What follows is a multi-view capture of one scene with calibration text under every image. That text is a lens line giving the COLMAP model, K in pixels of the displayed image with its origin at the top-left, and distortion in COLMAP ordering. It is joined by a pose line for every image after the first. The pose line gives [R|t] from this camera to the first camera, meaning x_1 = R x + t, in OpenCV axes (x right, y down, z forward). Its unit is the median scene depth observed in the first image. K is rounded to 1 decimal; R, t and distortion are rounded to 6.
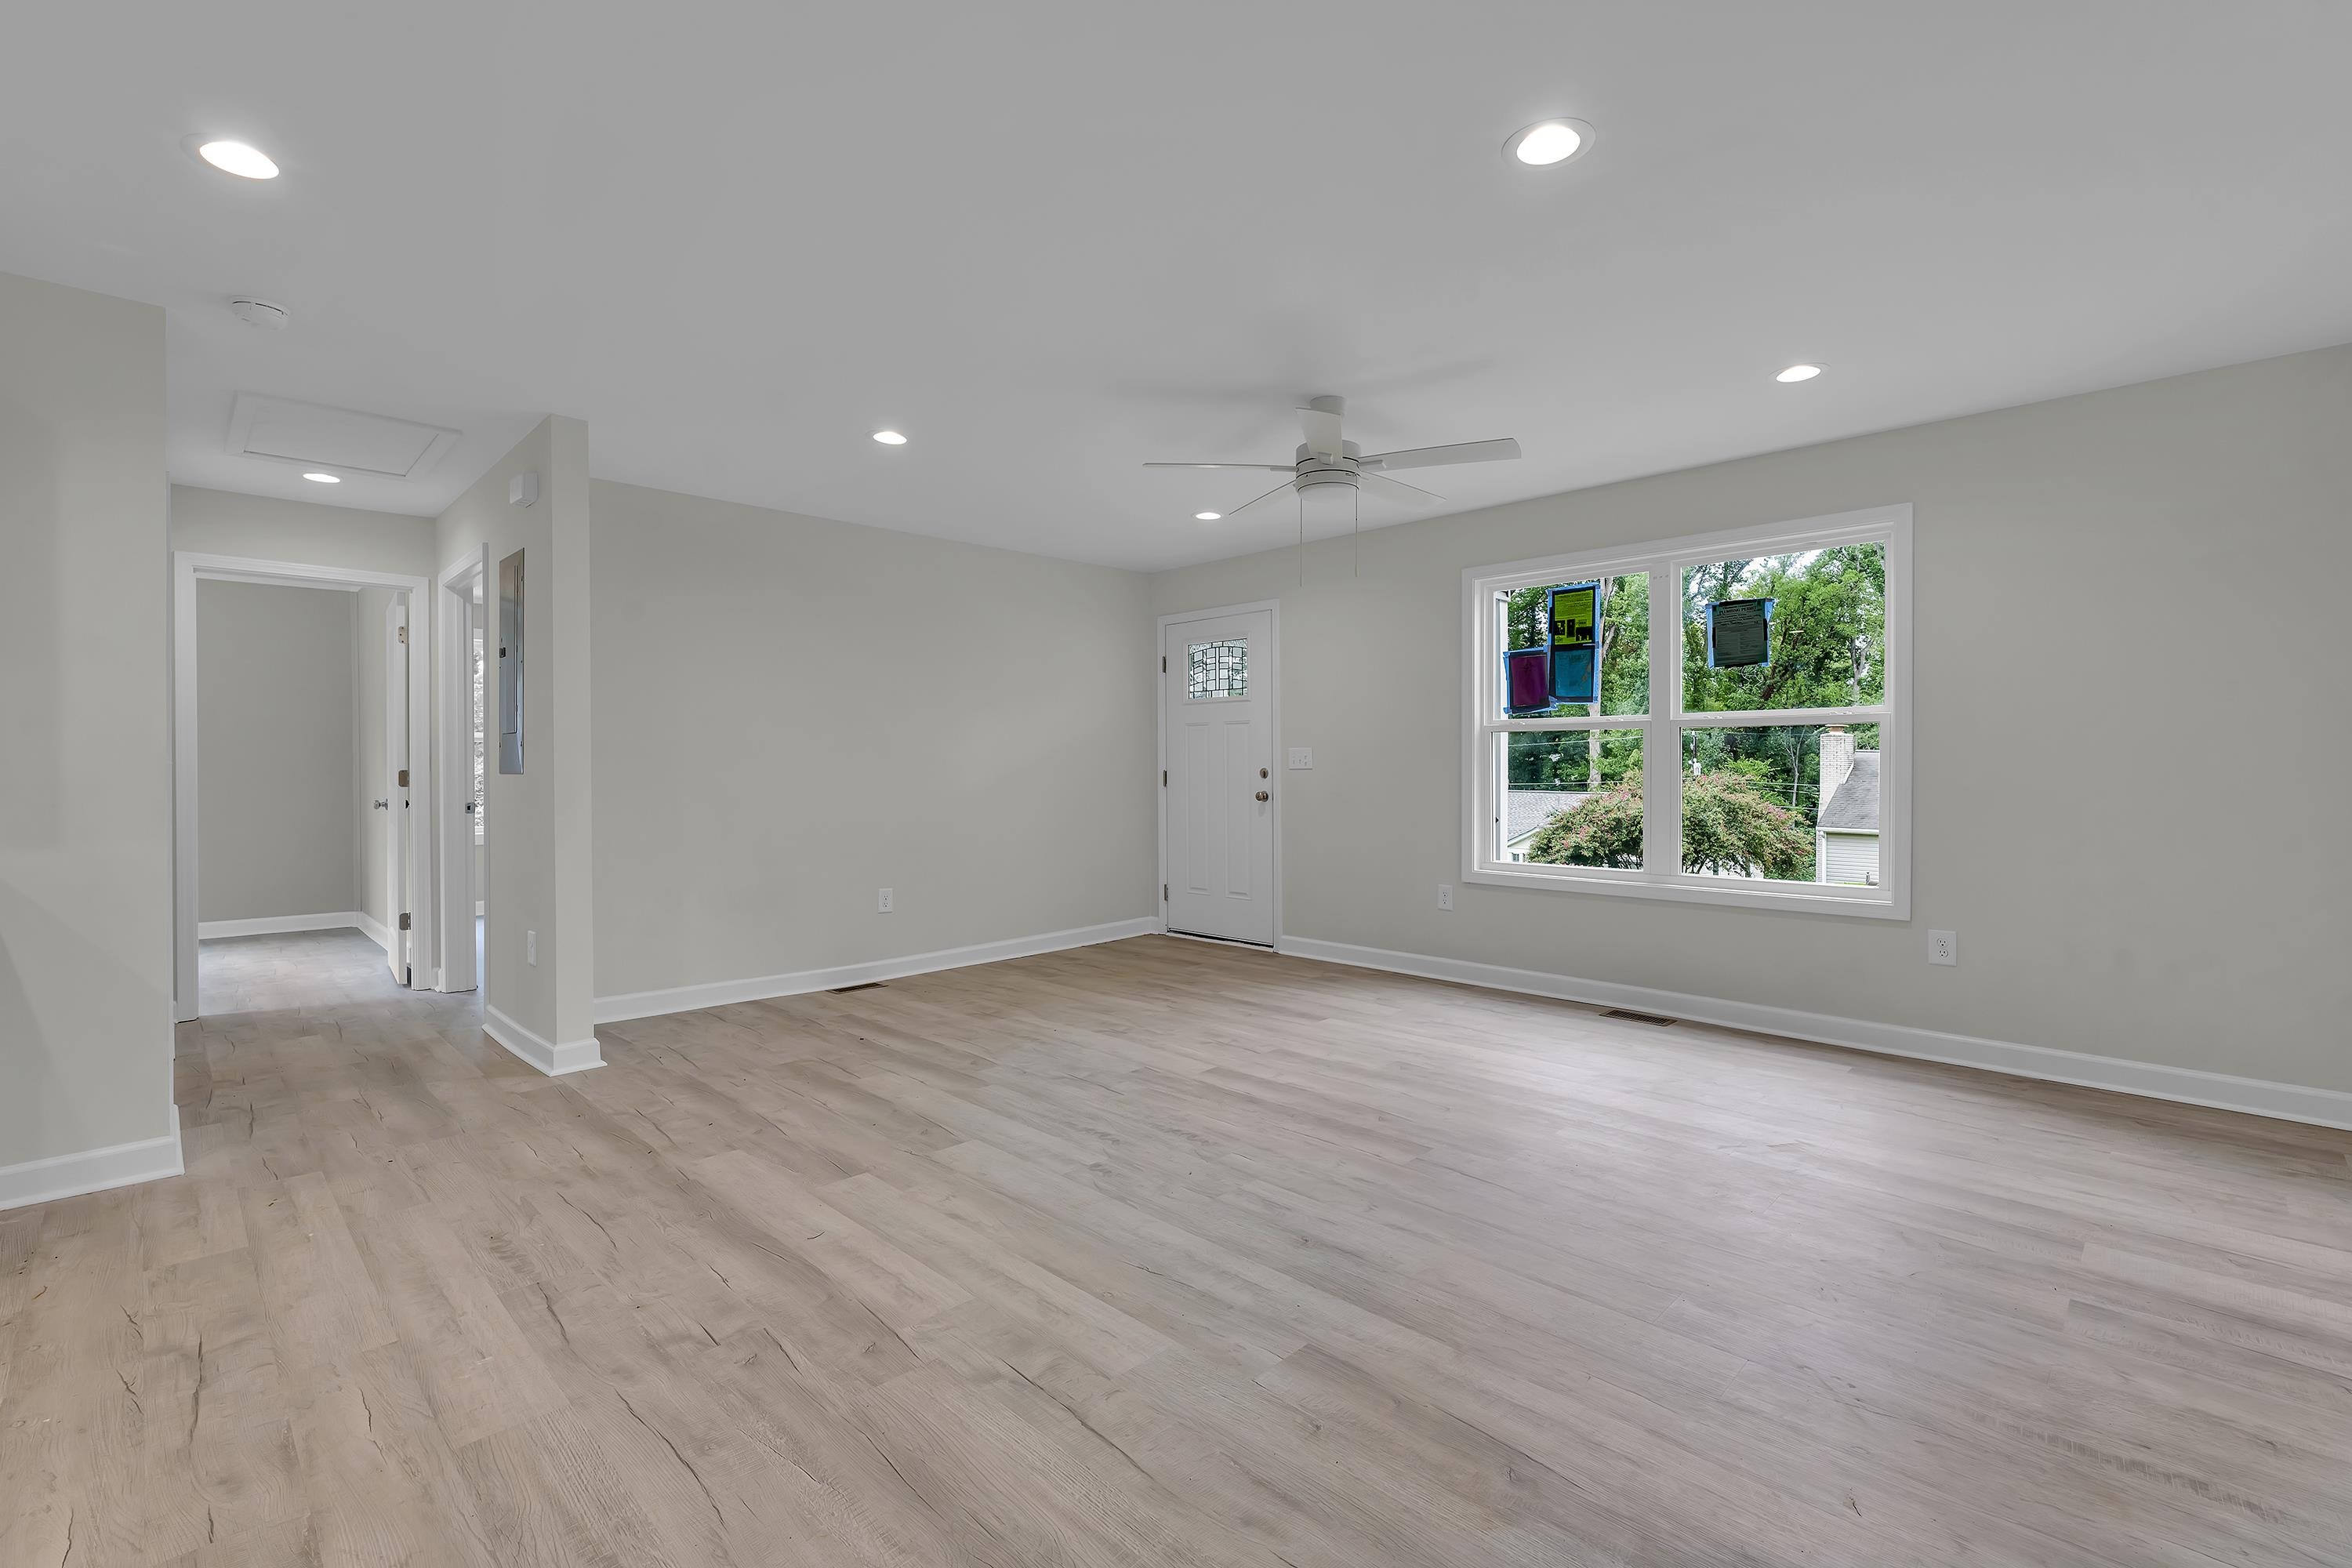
lens RADIAL K [[1023.9, 0, 1162.0], [0, 1023.9, 784.1], [0, 0, 1]] dist [-0.005052, 0.000314]
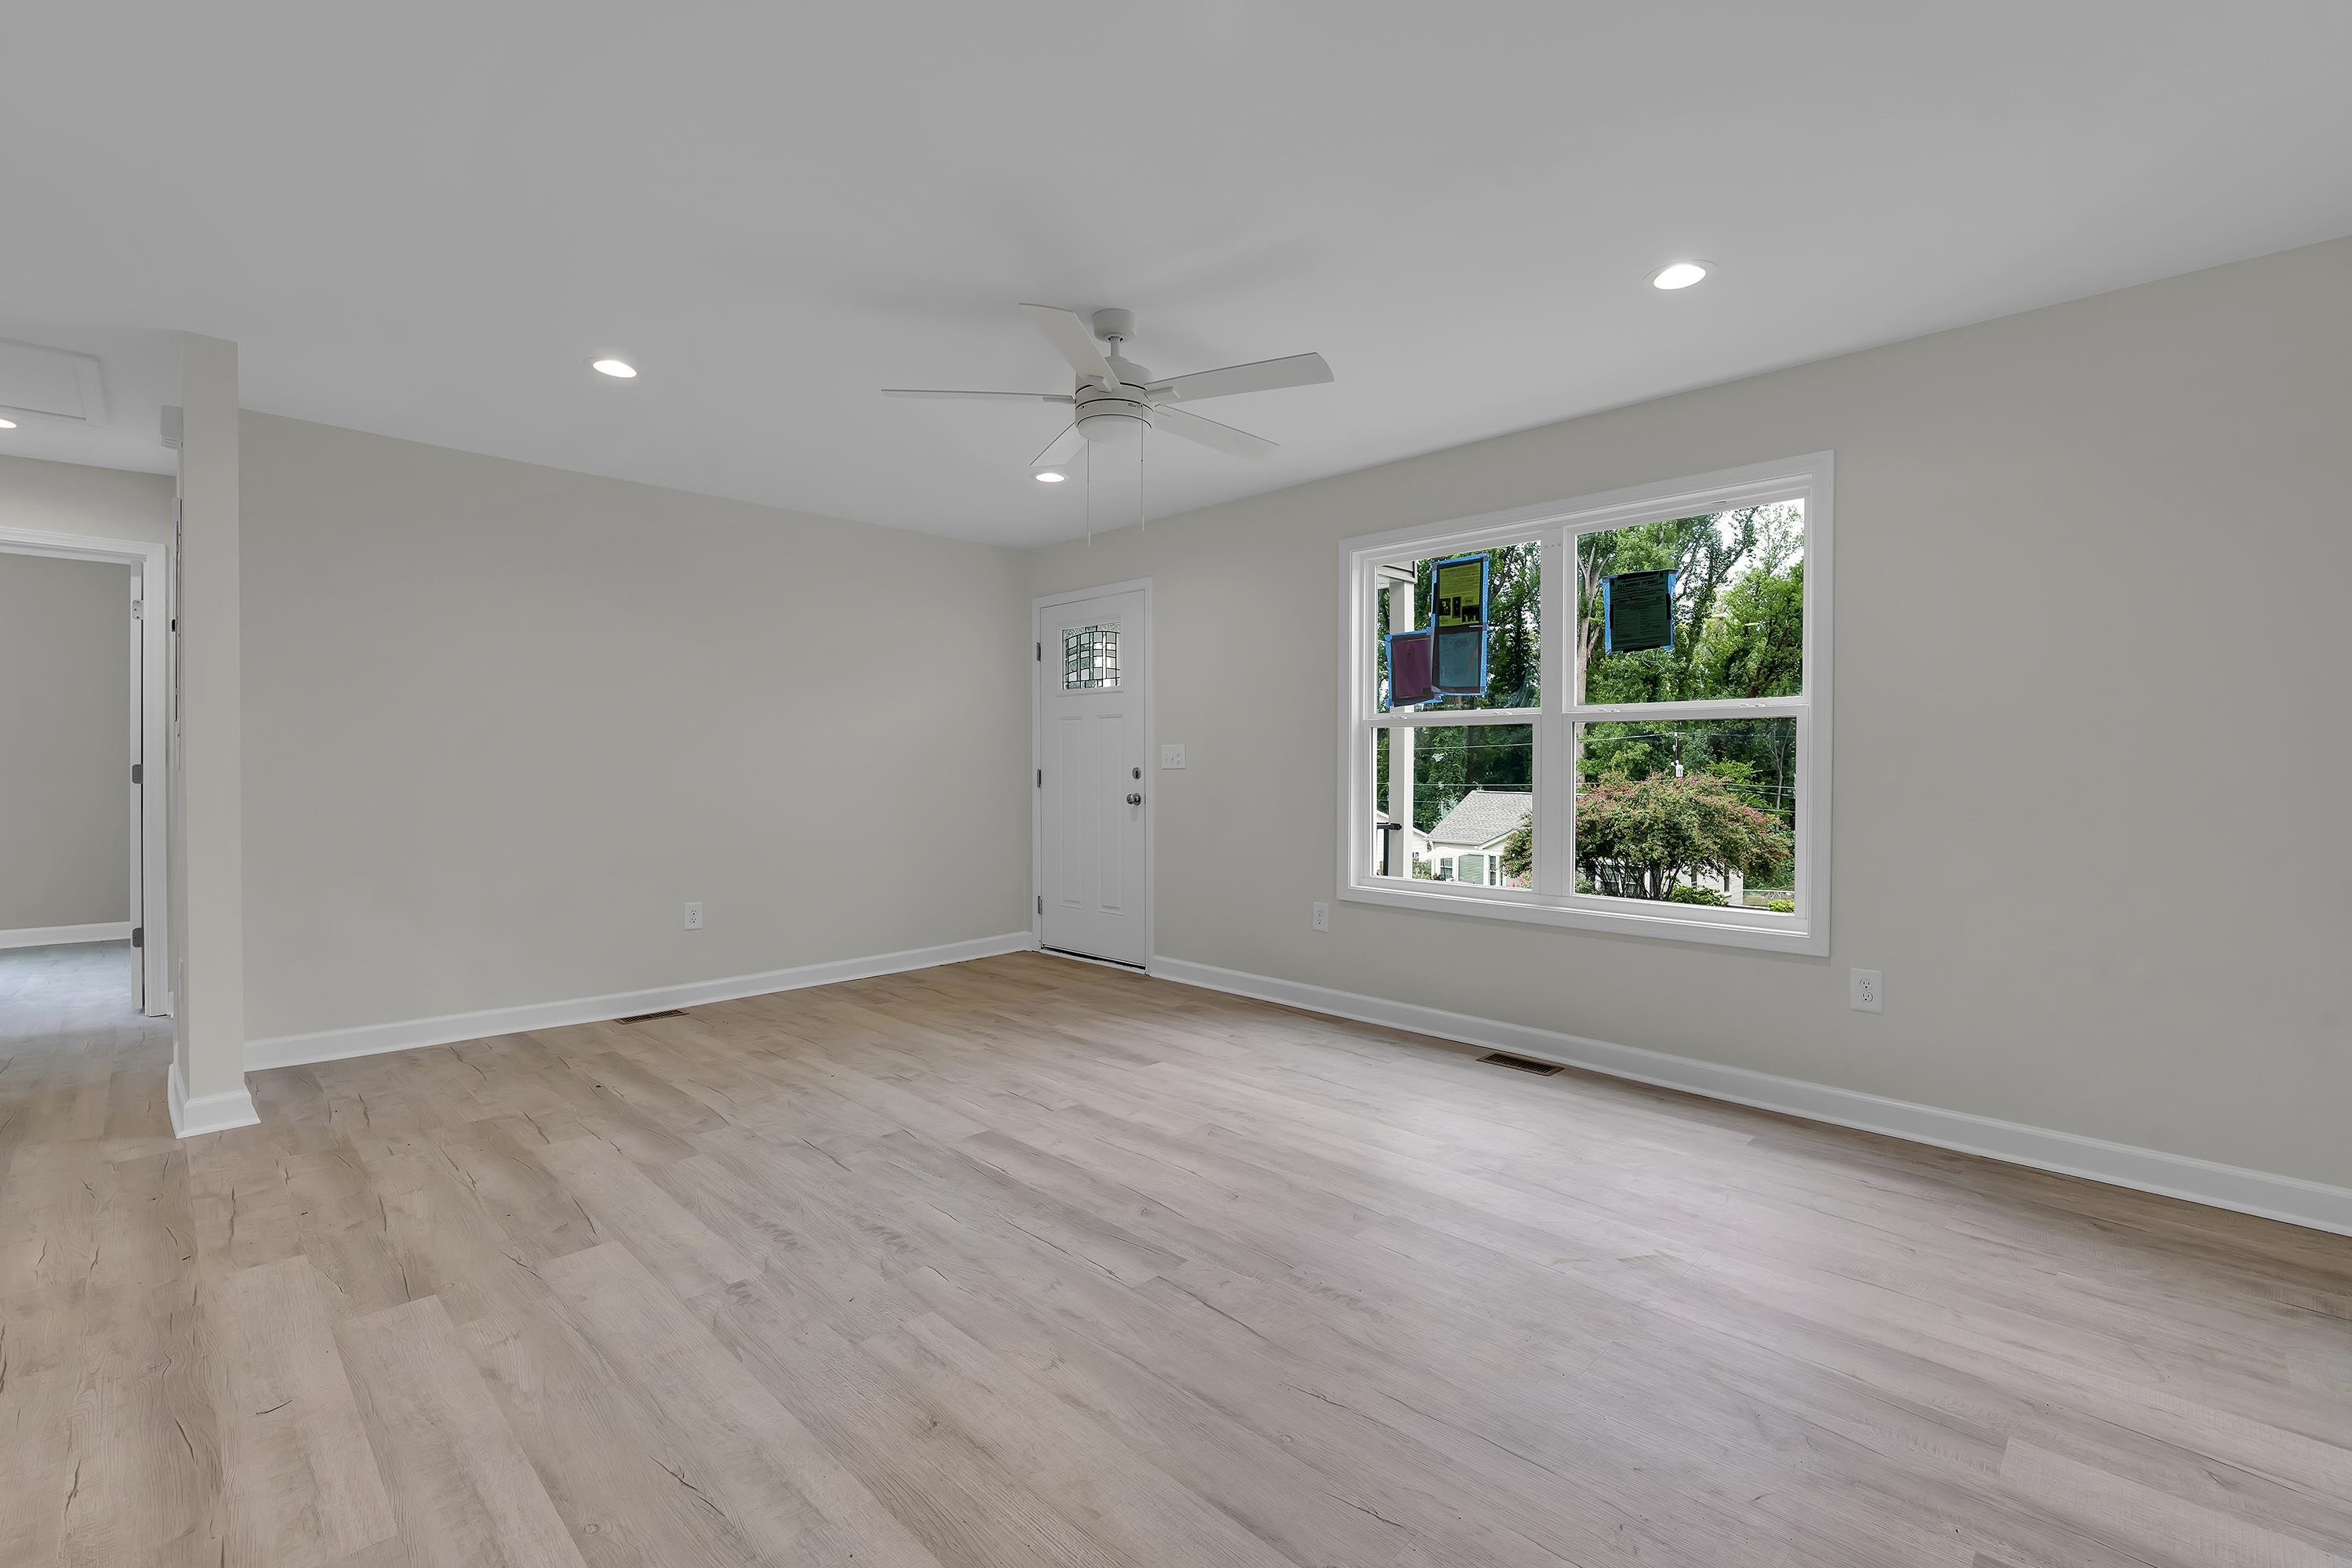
lens RADIAL K [[1023.9, 0, 1158.9], [0, 1023.9, 784.6], [0, 0, 1]] dist [-0.005052, 0.000314]
pose [[0.999968, 0.005457, 0.005851, 0.188386], [-0.005468, 0.999983, 0.001966, -0.004380], [-0.005841, -0.001998, 0.999981, 0.179950]]
